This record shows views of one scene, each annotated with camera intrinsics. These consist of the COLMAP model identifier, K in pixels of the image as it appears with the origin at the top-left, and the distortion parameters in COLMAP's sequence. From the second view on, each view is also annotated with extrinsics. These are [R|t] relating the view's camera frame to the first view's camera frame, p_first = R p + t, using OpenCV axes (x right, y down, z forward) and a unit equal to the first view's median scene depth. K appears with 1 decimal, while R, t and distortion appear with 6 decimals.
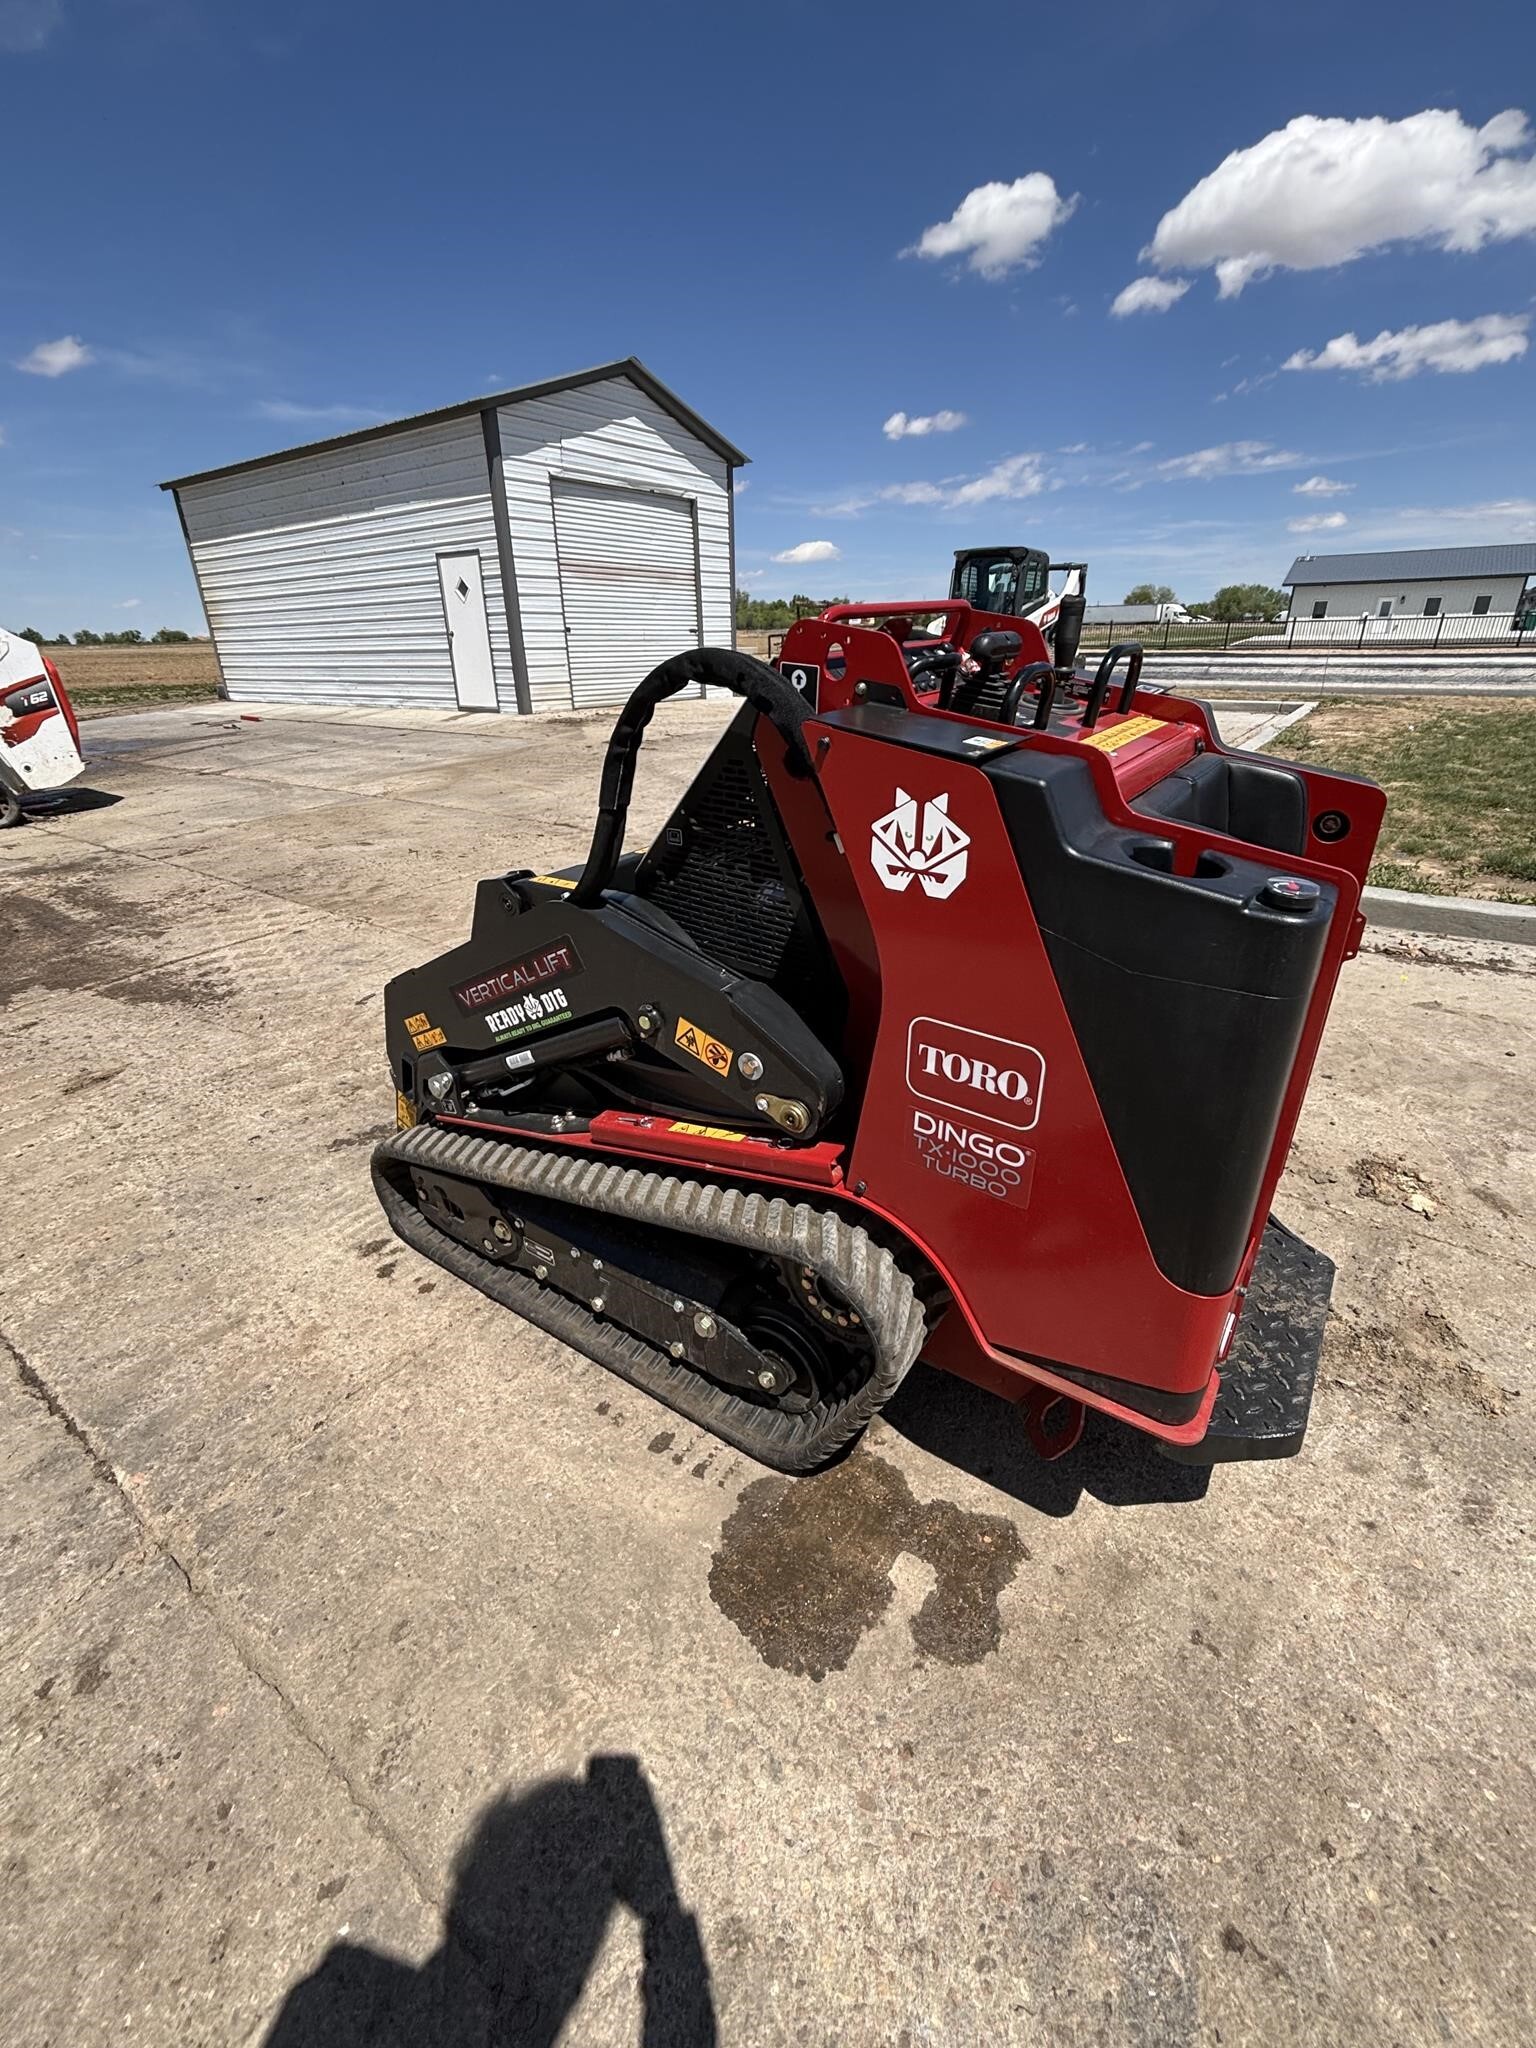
lens RADIAL K [[874.6, 0, 773.3], [0, 874.6, 1017.5], [0, 0, 1]] dist [-0.020496, 0.013797]
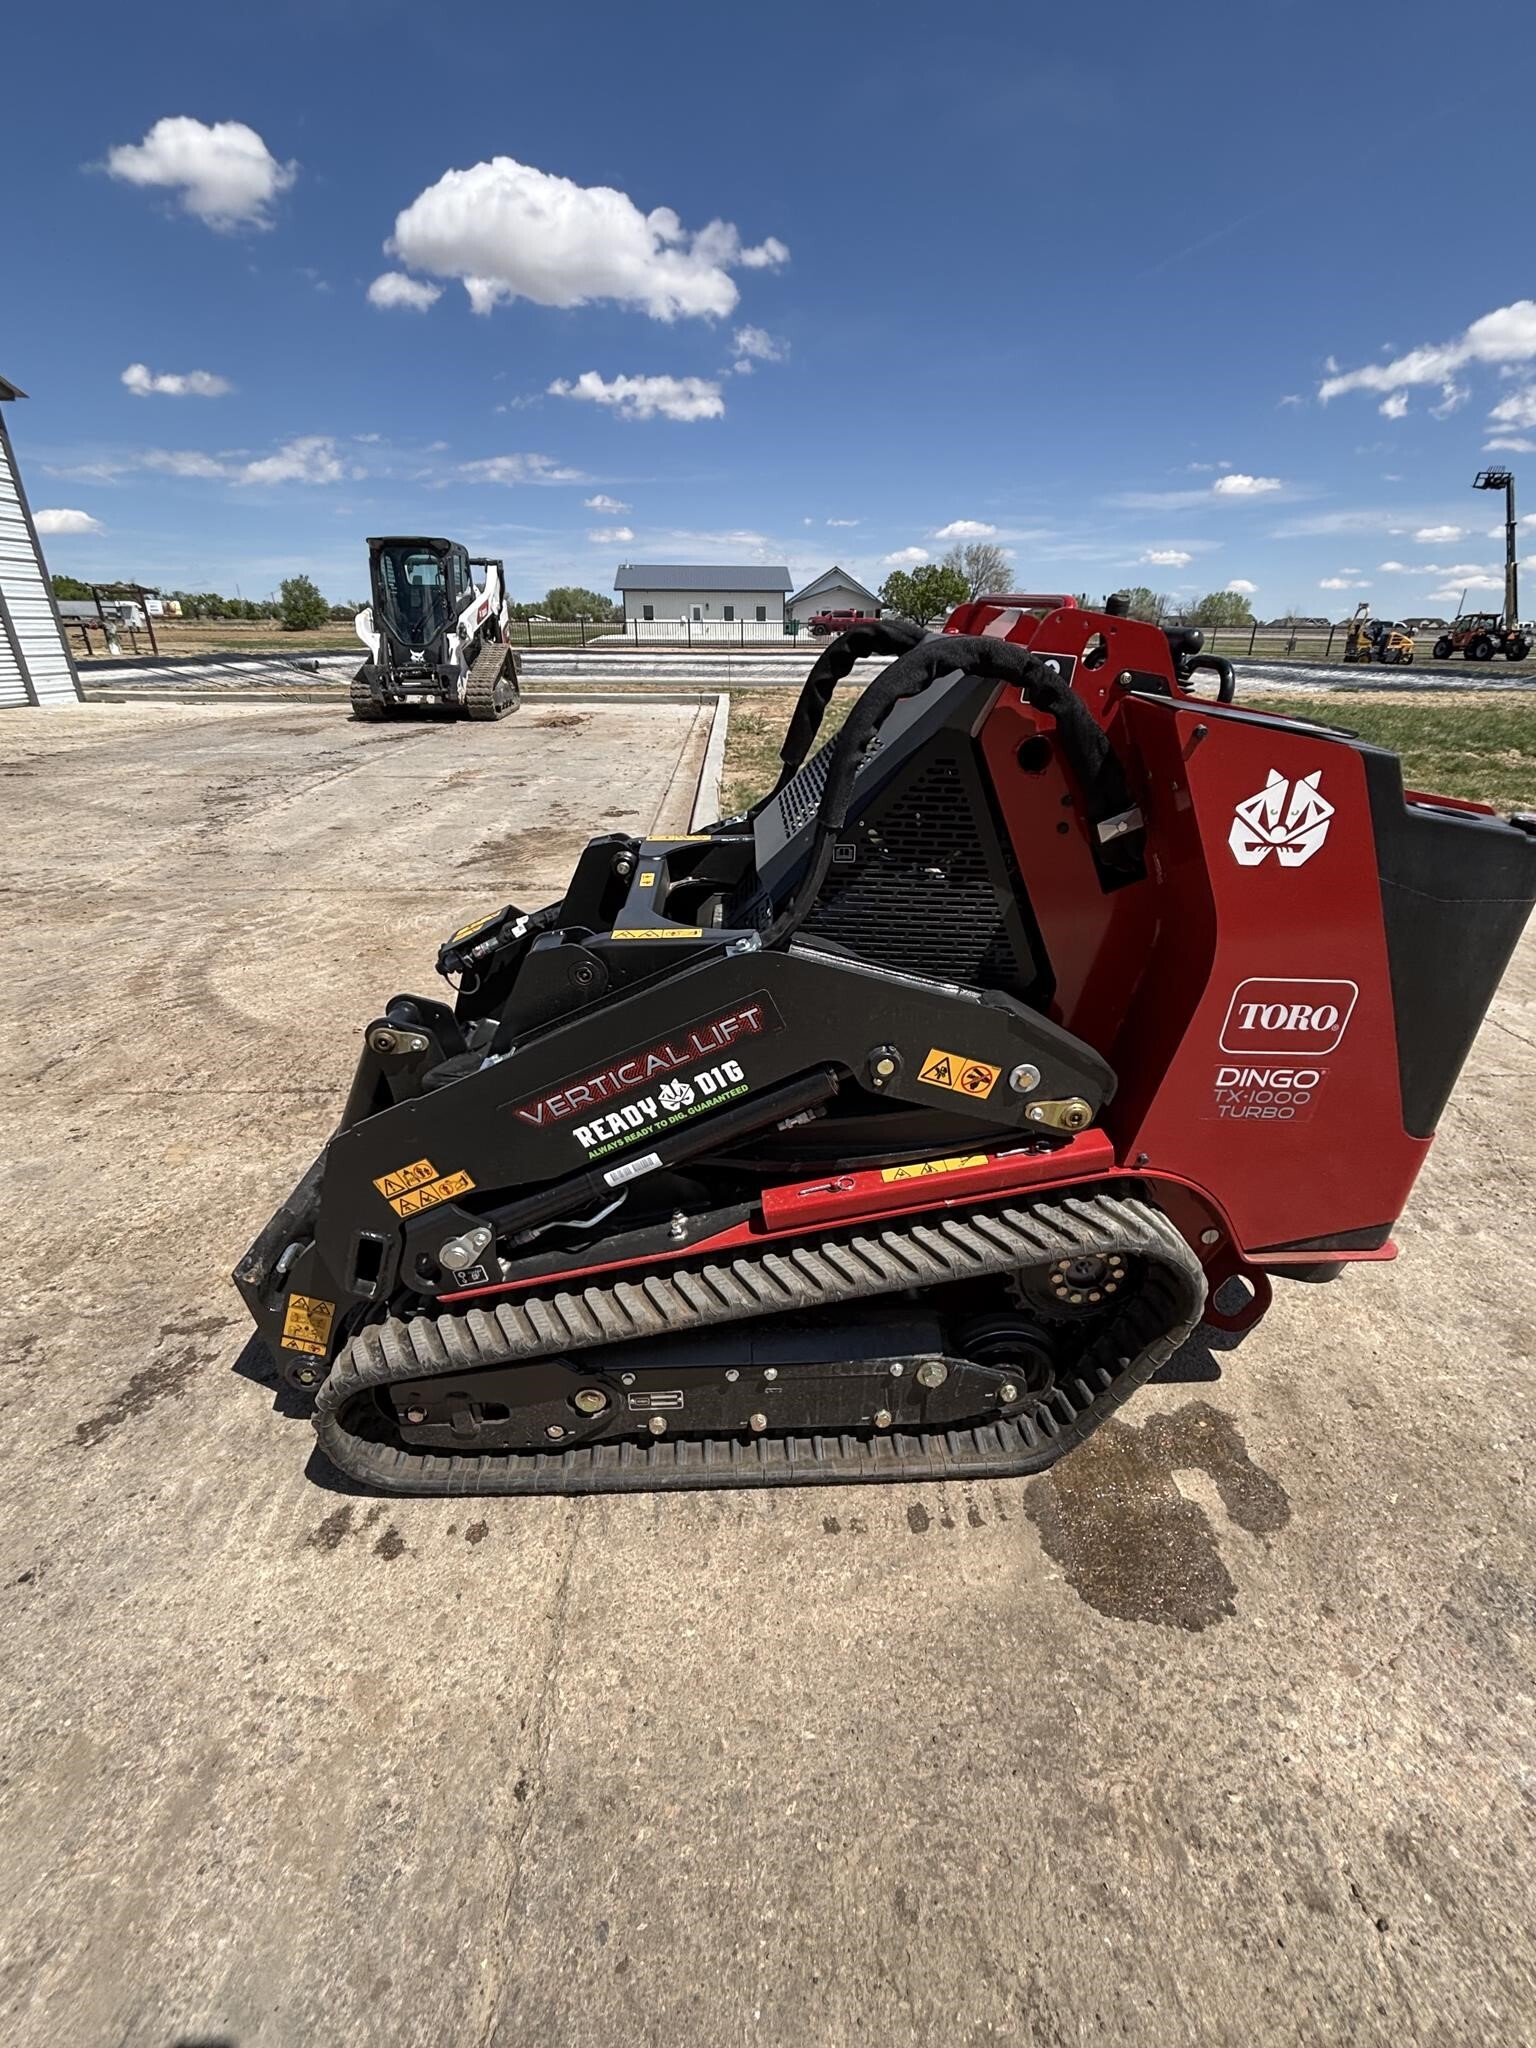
lens RADIAL K [[868.3, 0, 773.2], [0, 868.3, 1021.0], [0, 0, 1]] dist [-0.016165, 0.009420]
pose [[0.787022, -0.235230, 0.570319, -0.628941], [0.230540, 0.969620, 0.081785, -0.119002], [-0.572231, 0.067115, 0.817342, 0.313708]]
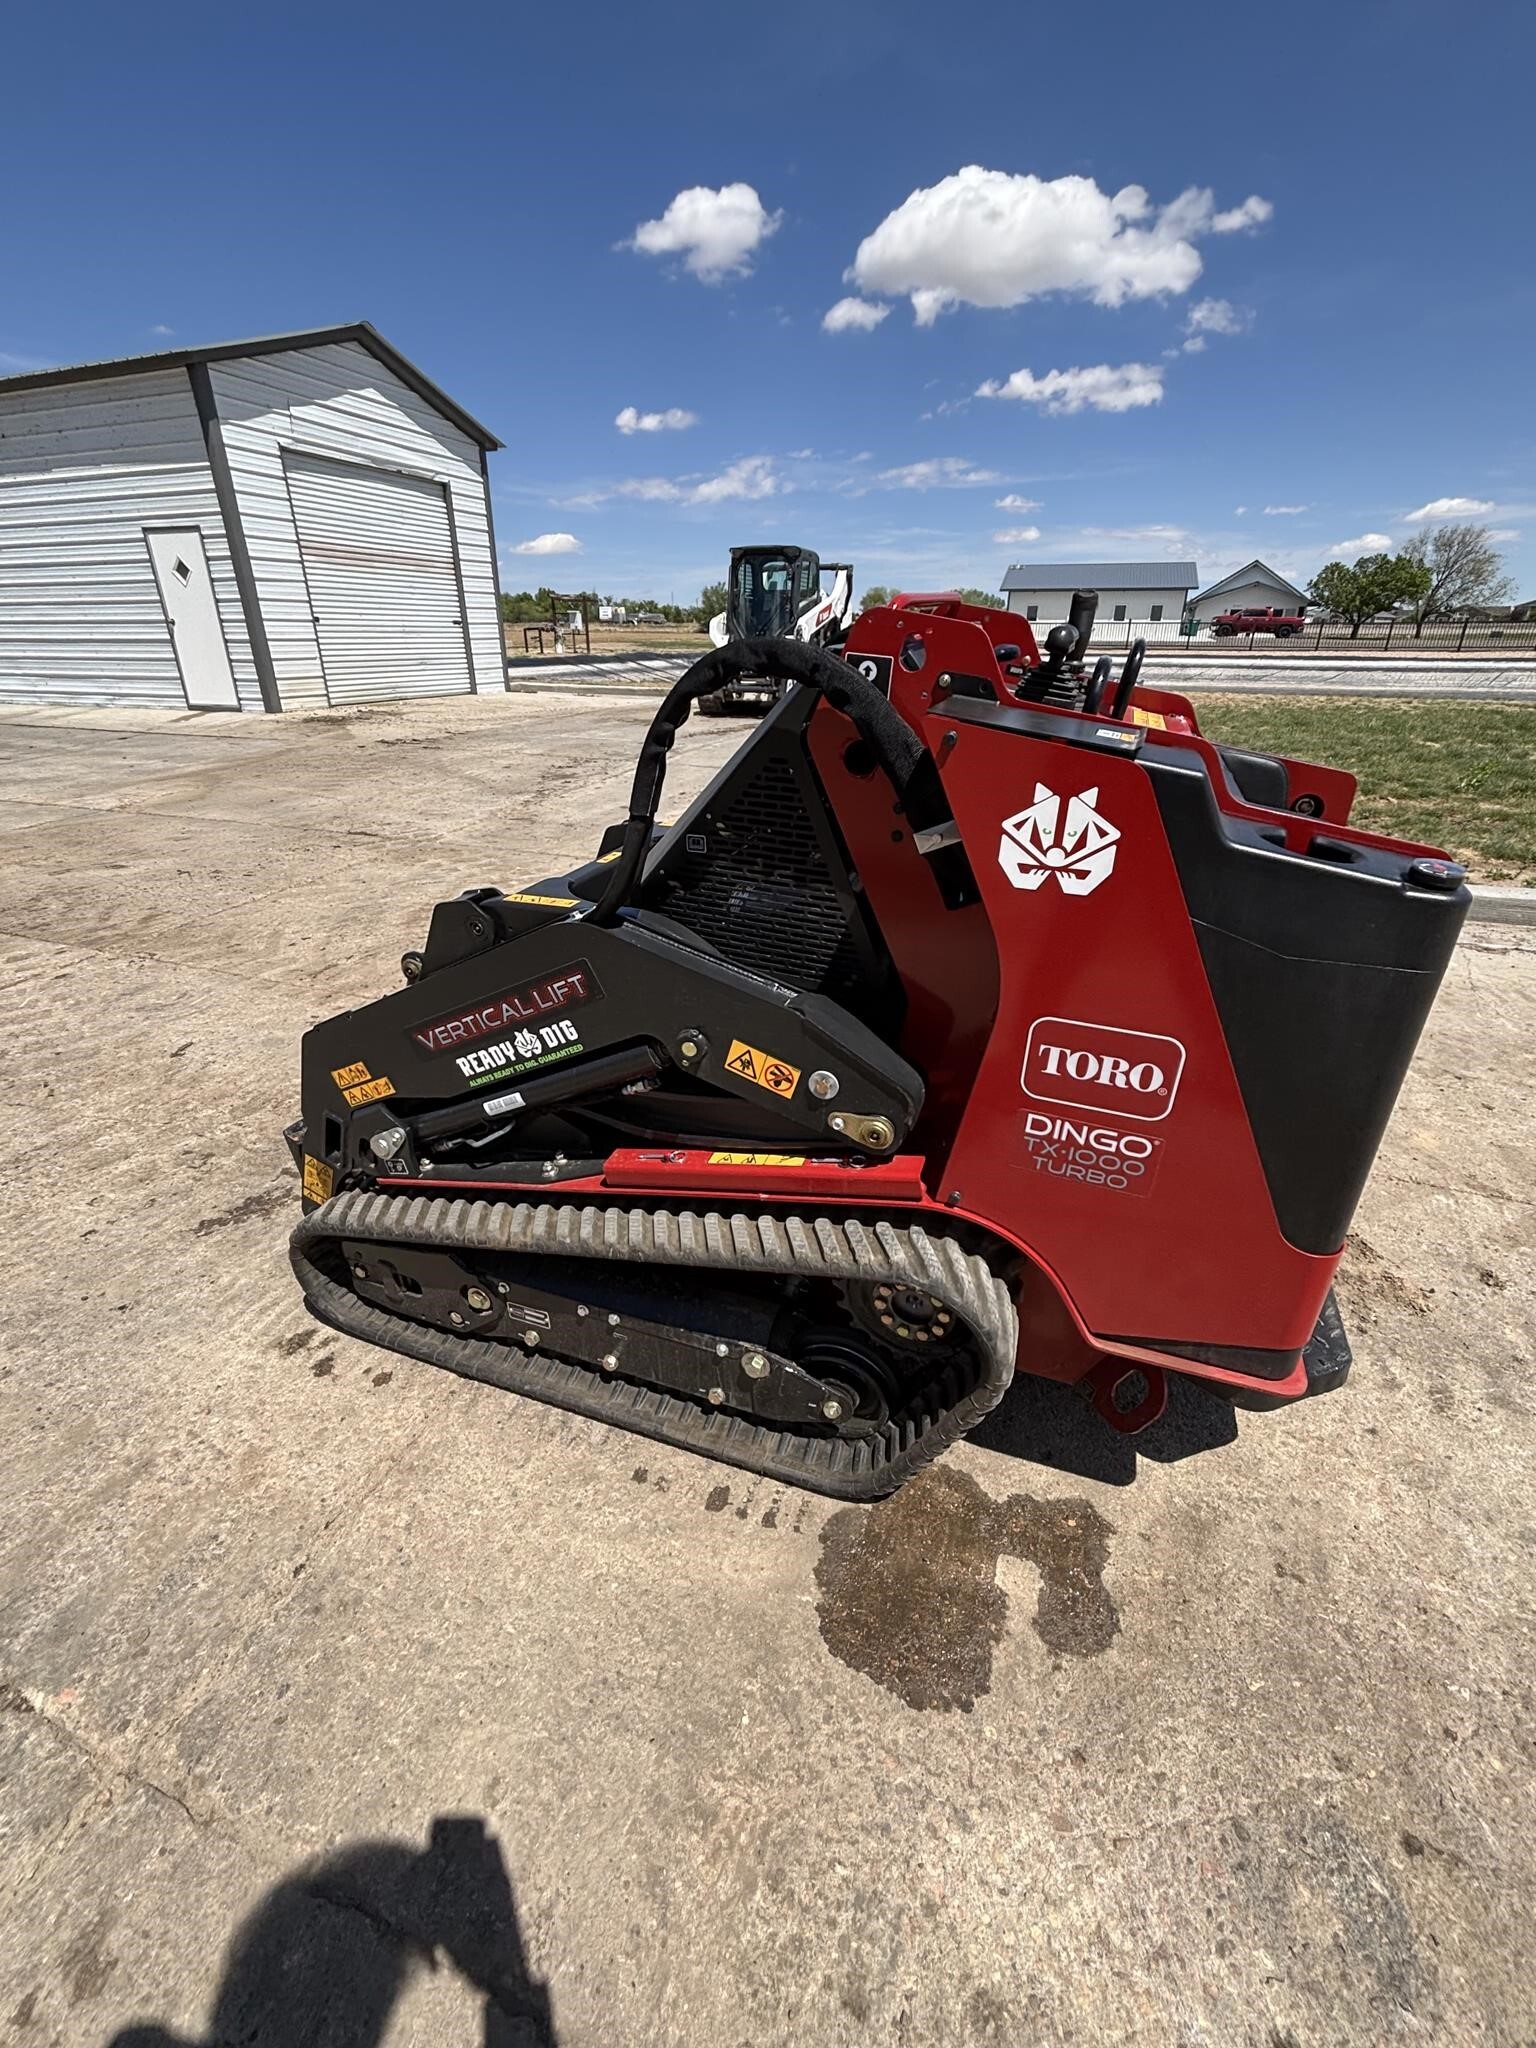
lens RADIAL K [[870.8, 0, 773.4], [0, 870.8, 1020.4], [0, 0, 1]] dist [-0.018575, 0.011231]
pose [[0.966182, -0.091821, 0.240959, -0.243464], [0.089895, 0.995770, 0.018999, -0.029319], [-0.241684, 0.003305, 0.970349, 0.089890]]
